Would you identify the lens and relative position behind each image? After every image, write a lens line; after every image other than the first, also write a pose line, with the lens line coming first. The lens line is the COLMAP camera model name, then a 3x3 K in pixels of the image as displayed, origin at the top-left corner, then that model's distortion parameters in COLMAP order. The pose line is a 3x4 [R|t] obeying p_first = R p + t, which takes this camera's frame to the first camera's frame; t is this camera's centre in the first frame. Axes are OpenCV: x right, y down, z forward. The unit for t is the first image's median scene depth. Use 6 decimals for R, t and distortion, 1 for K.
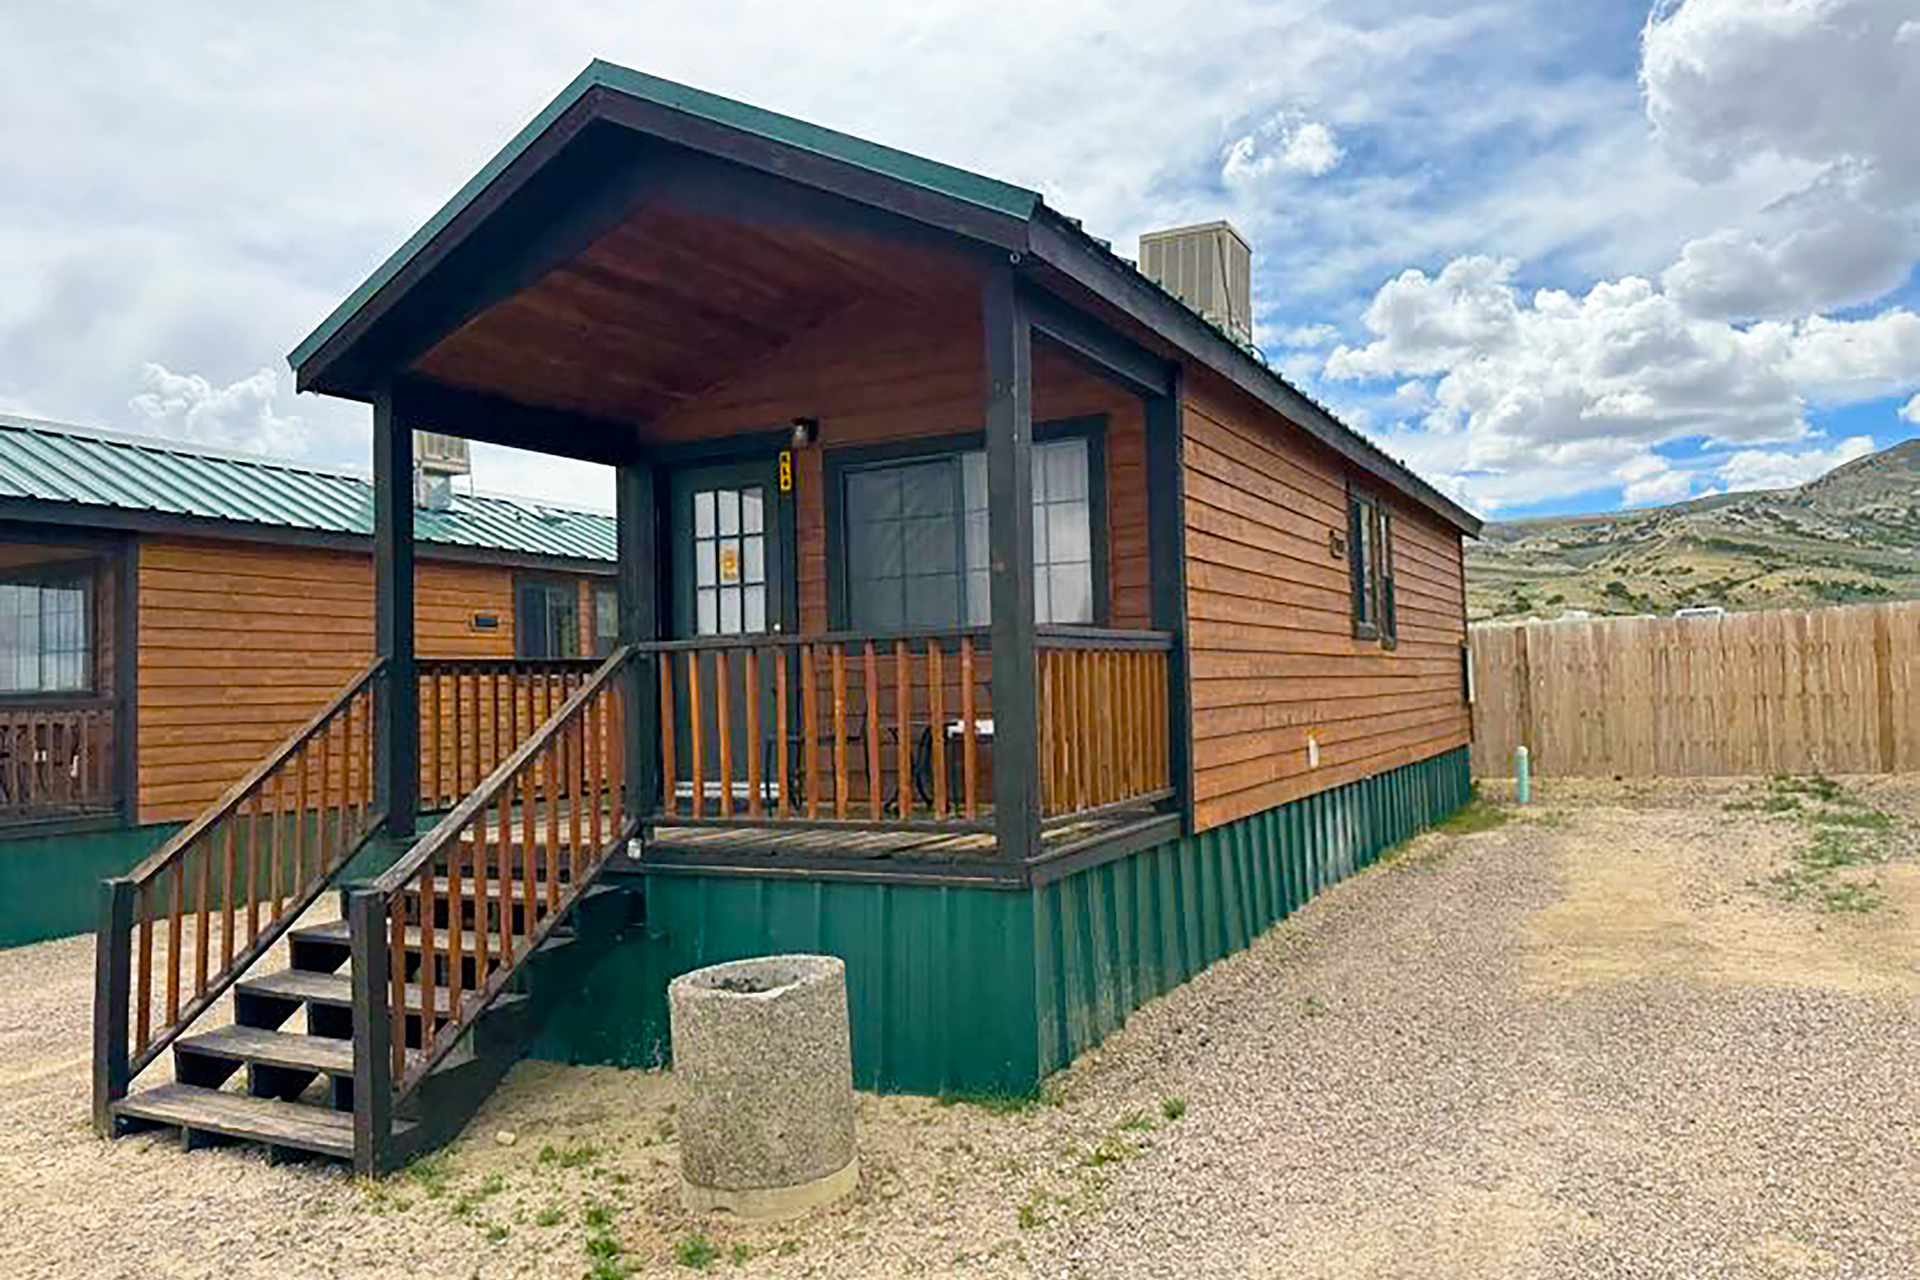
lens RADIAL K [[1367.7, 0, 961.9], [0, 1367.7, 646.2], [0, 0, 1]] dist [0.002453, -0.003058]
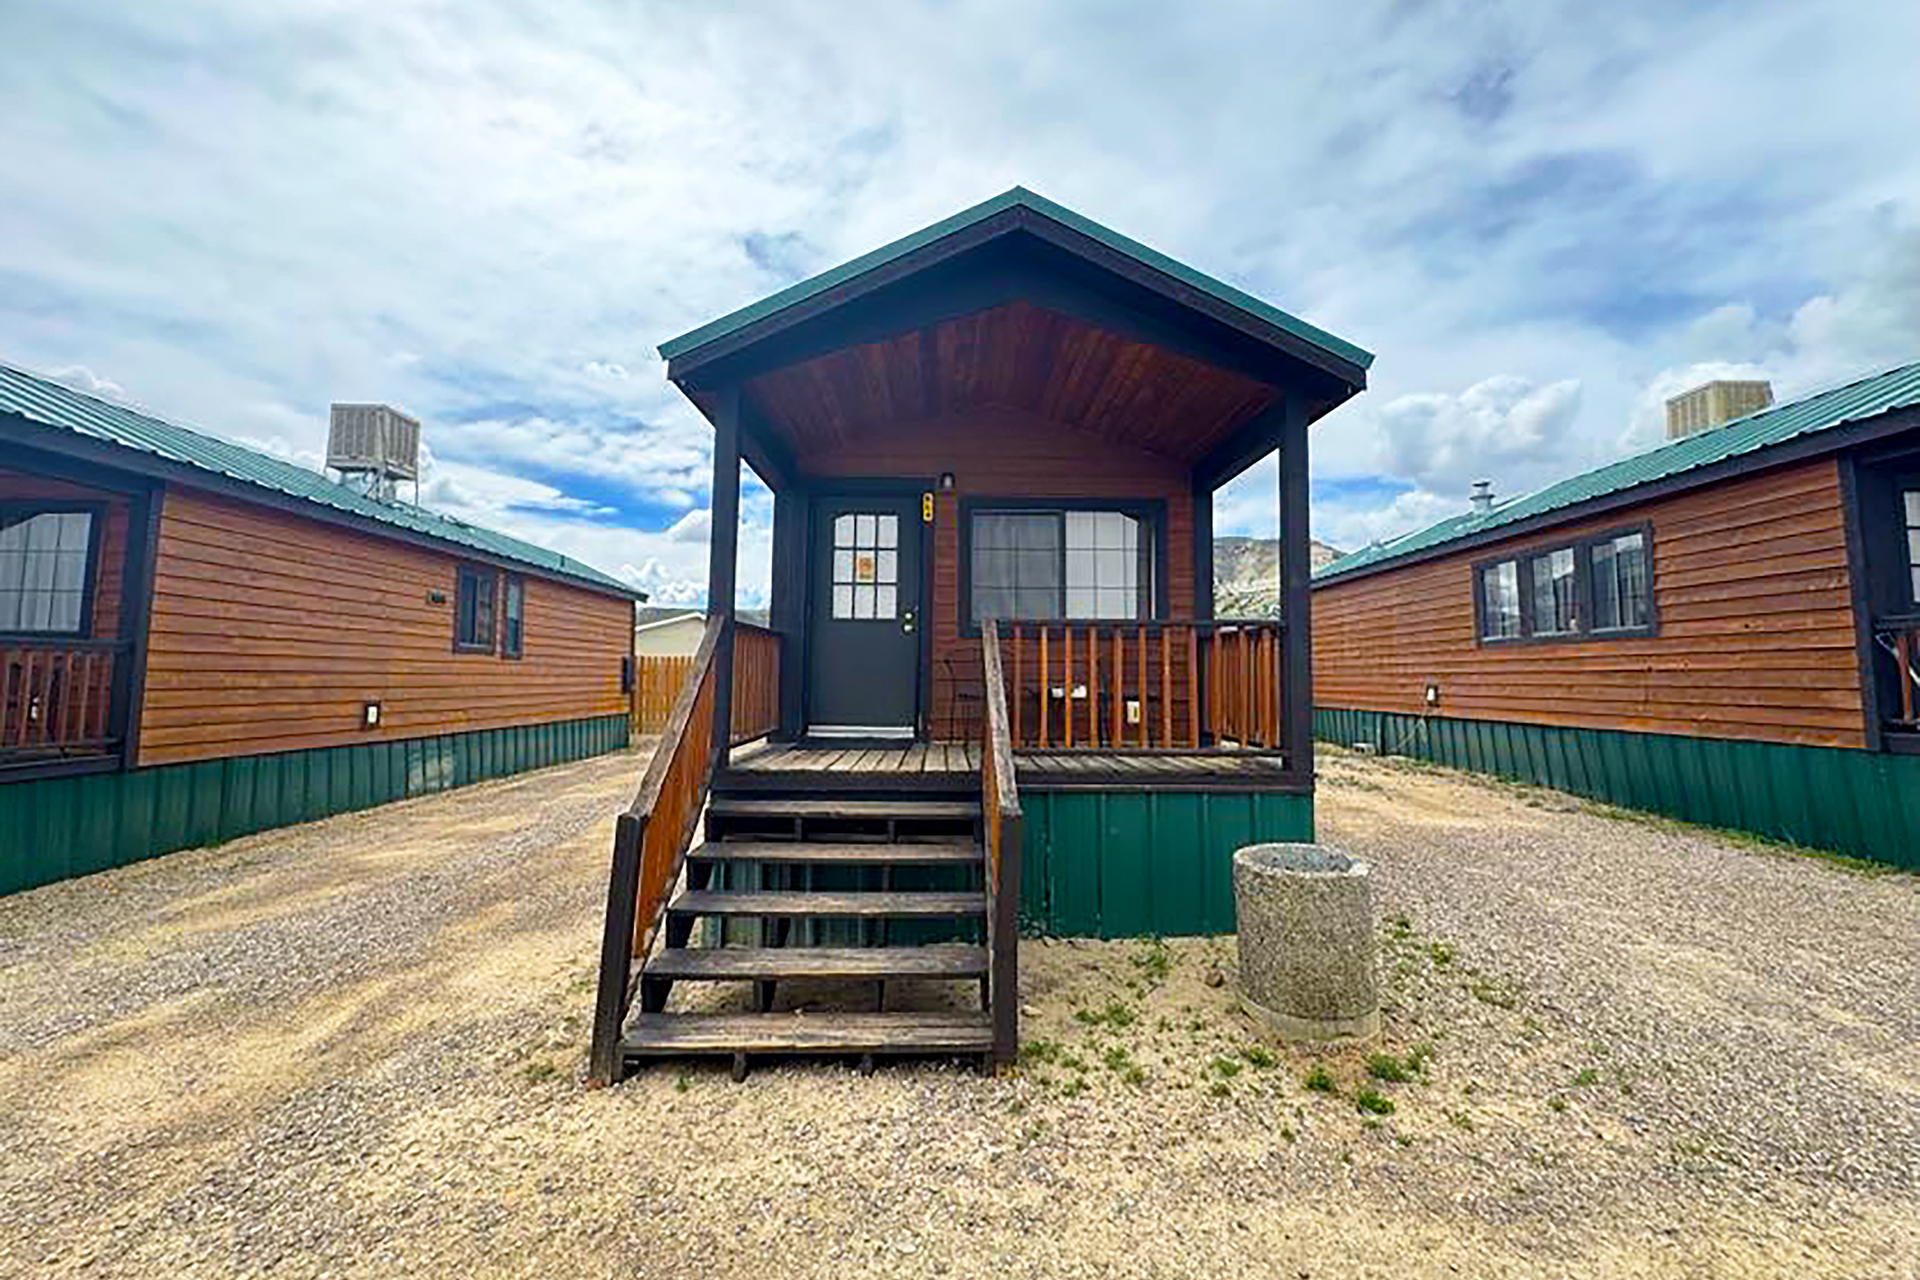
lens RADIAL K [[772.7, 0, 951.9], [0, 772.7, 642.5], [0, 0, 1]] dist [-0.002160, -0.000566]
pose [[0.873846, 0.057664, 0.482771, -0.483973], [-0.048222, 0.998325, -0.031959, 0.037489], [-0.483805, 0.004647, 0.875164, 0.280236]]
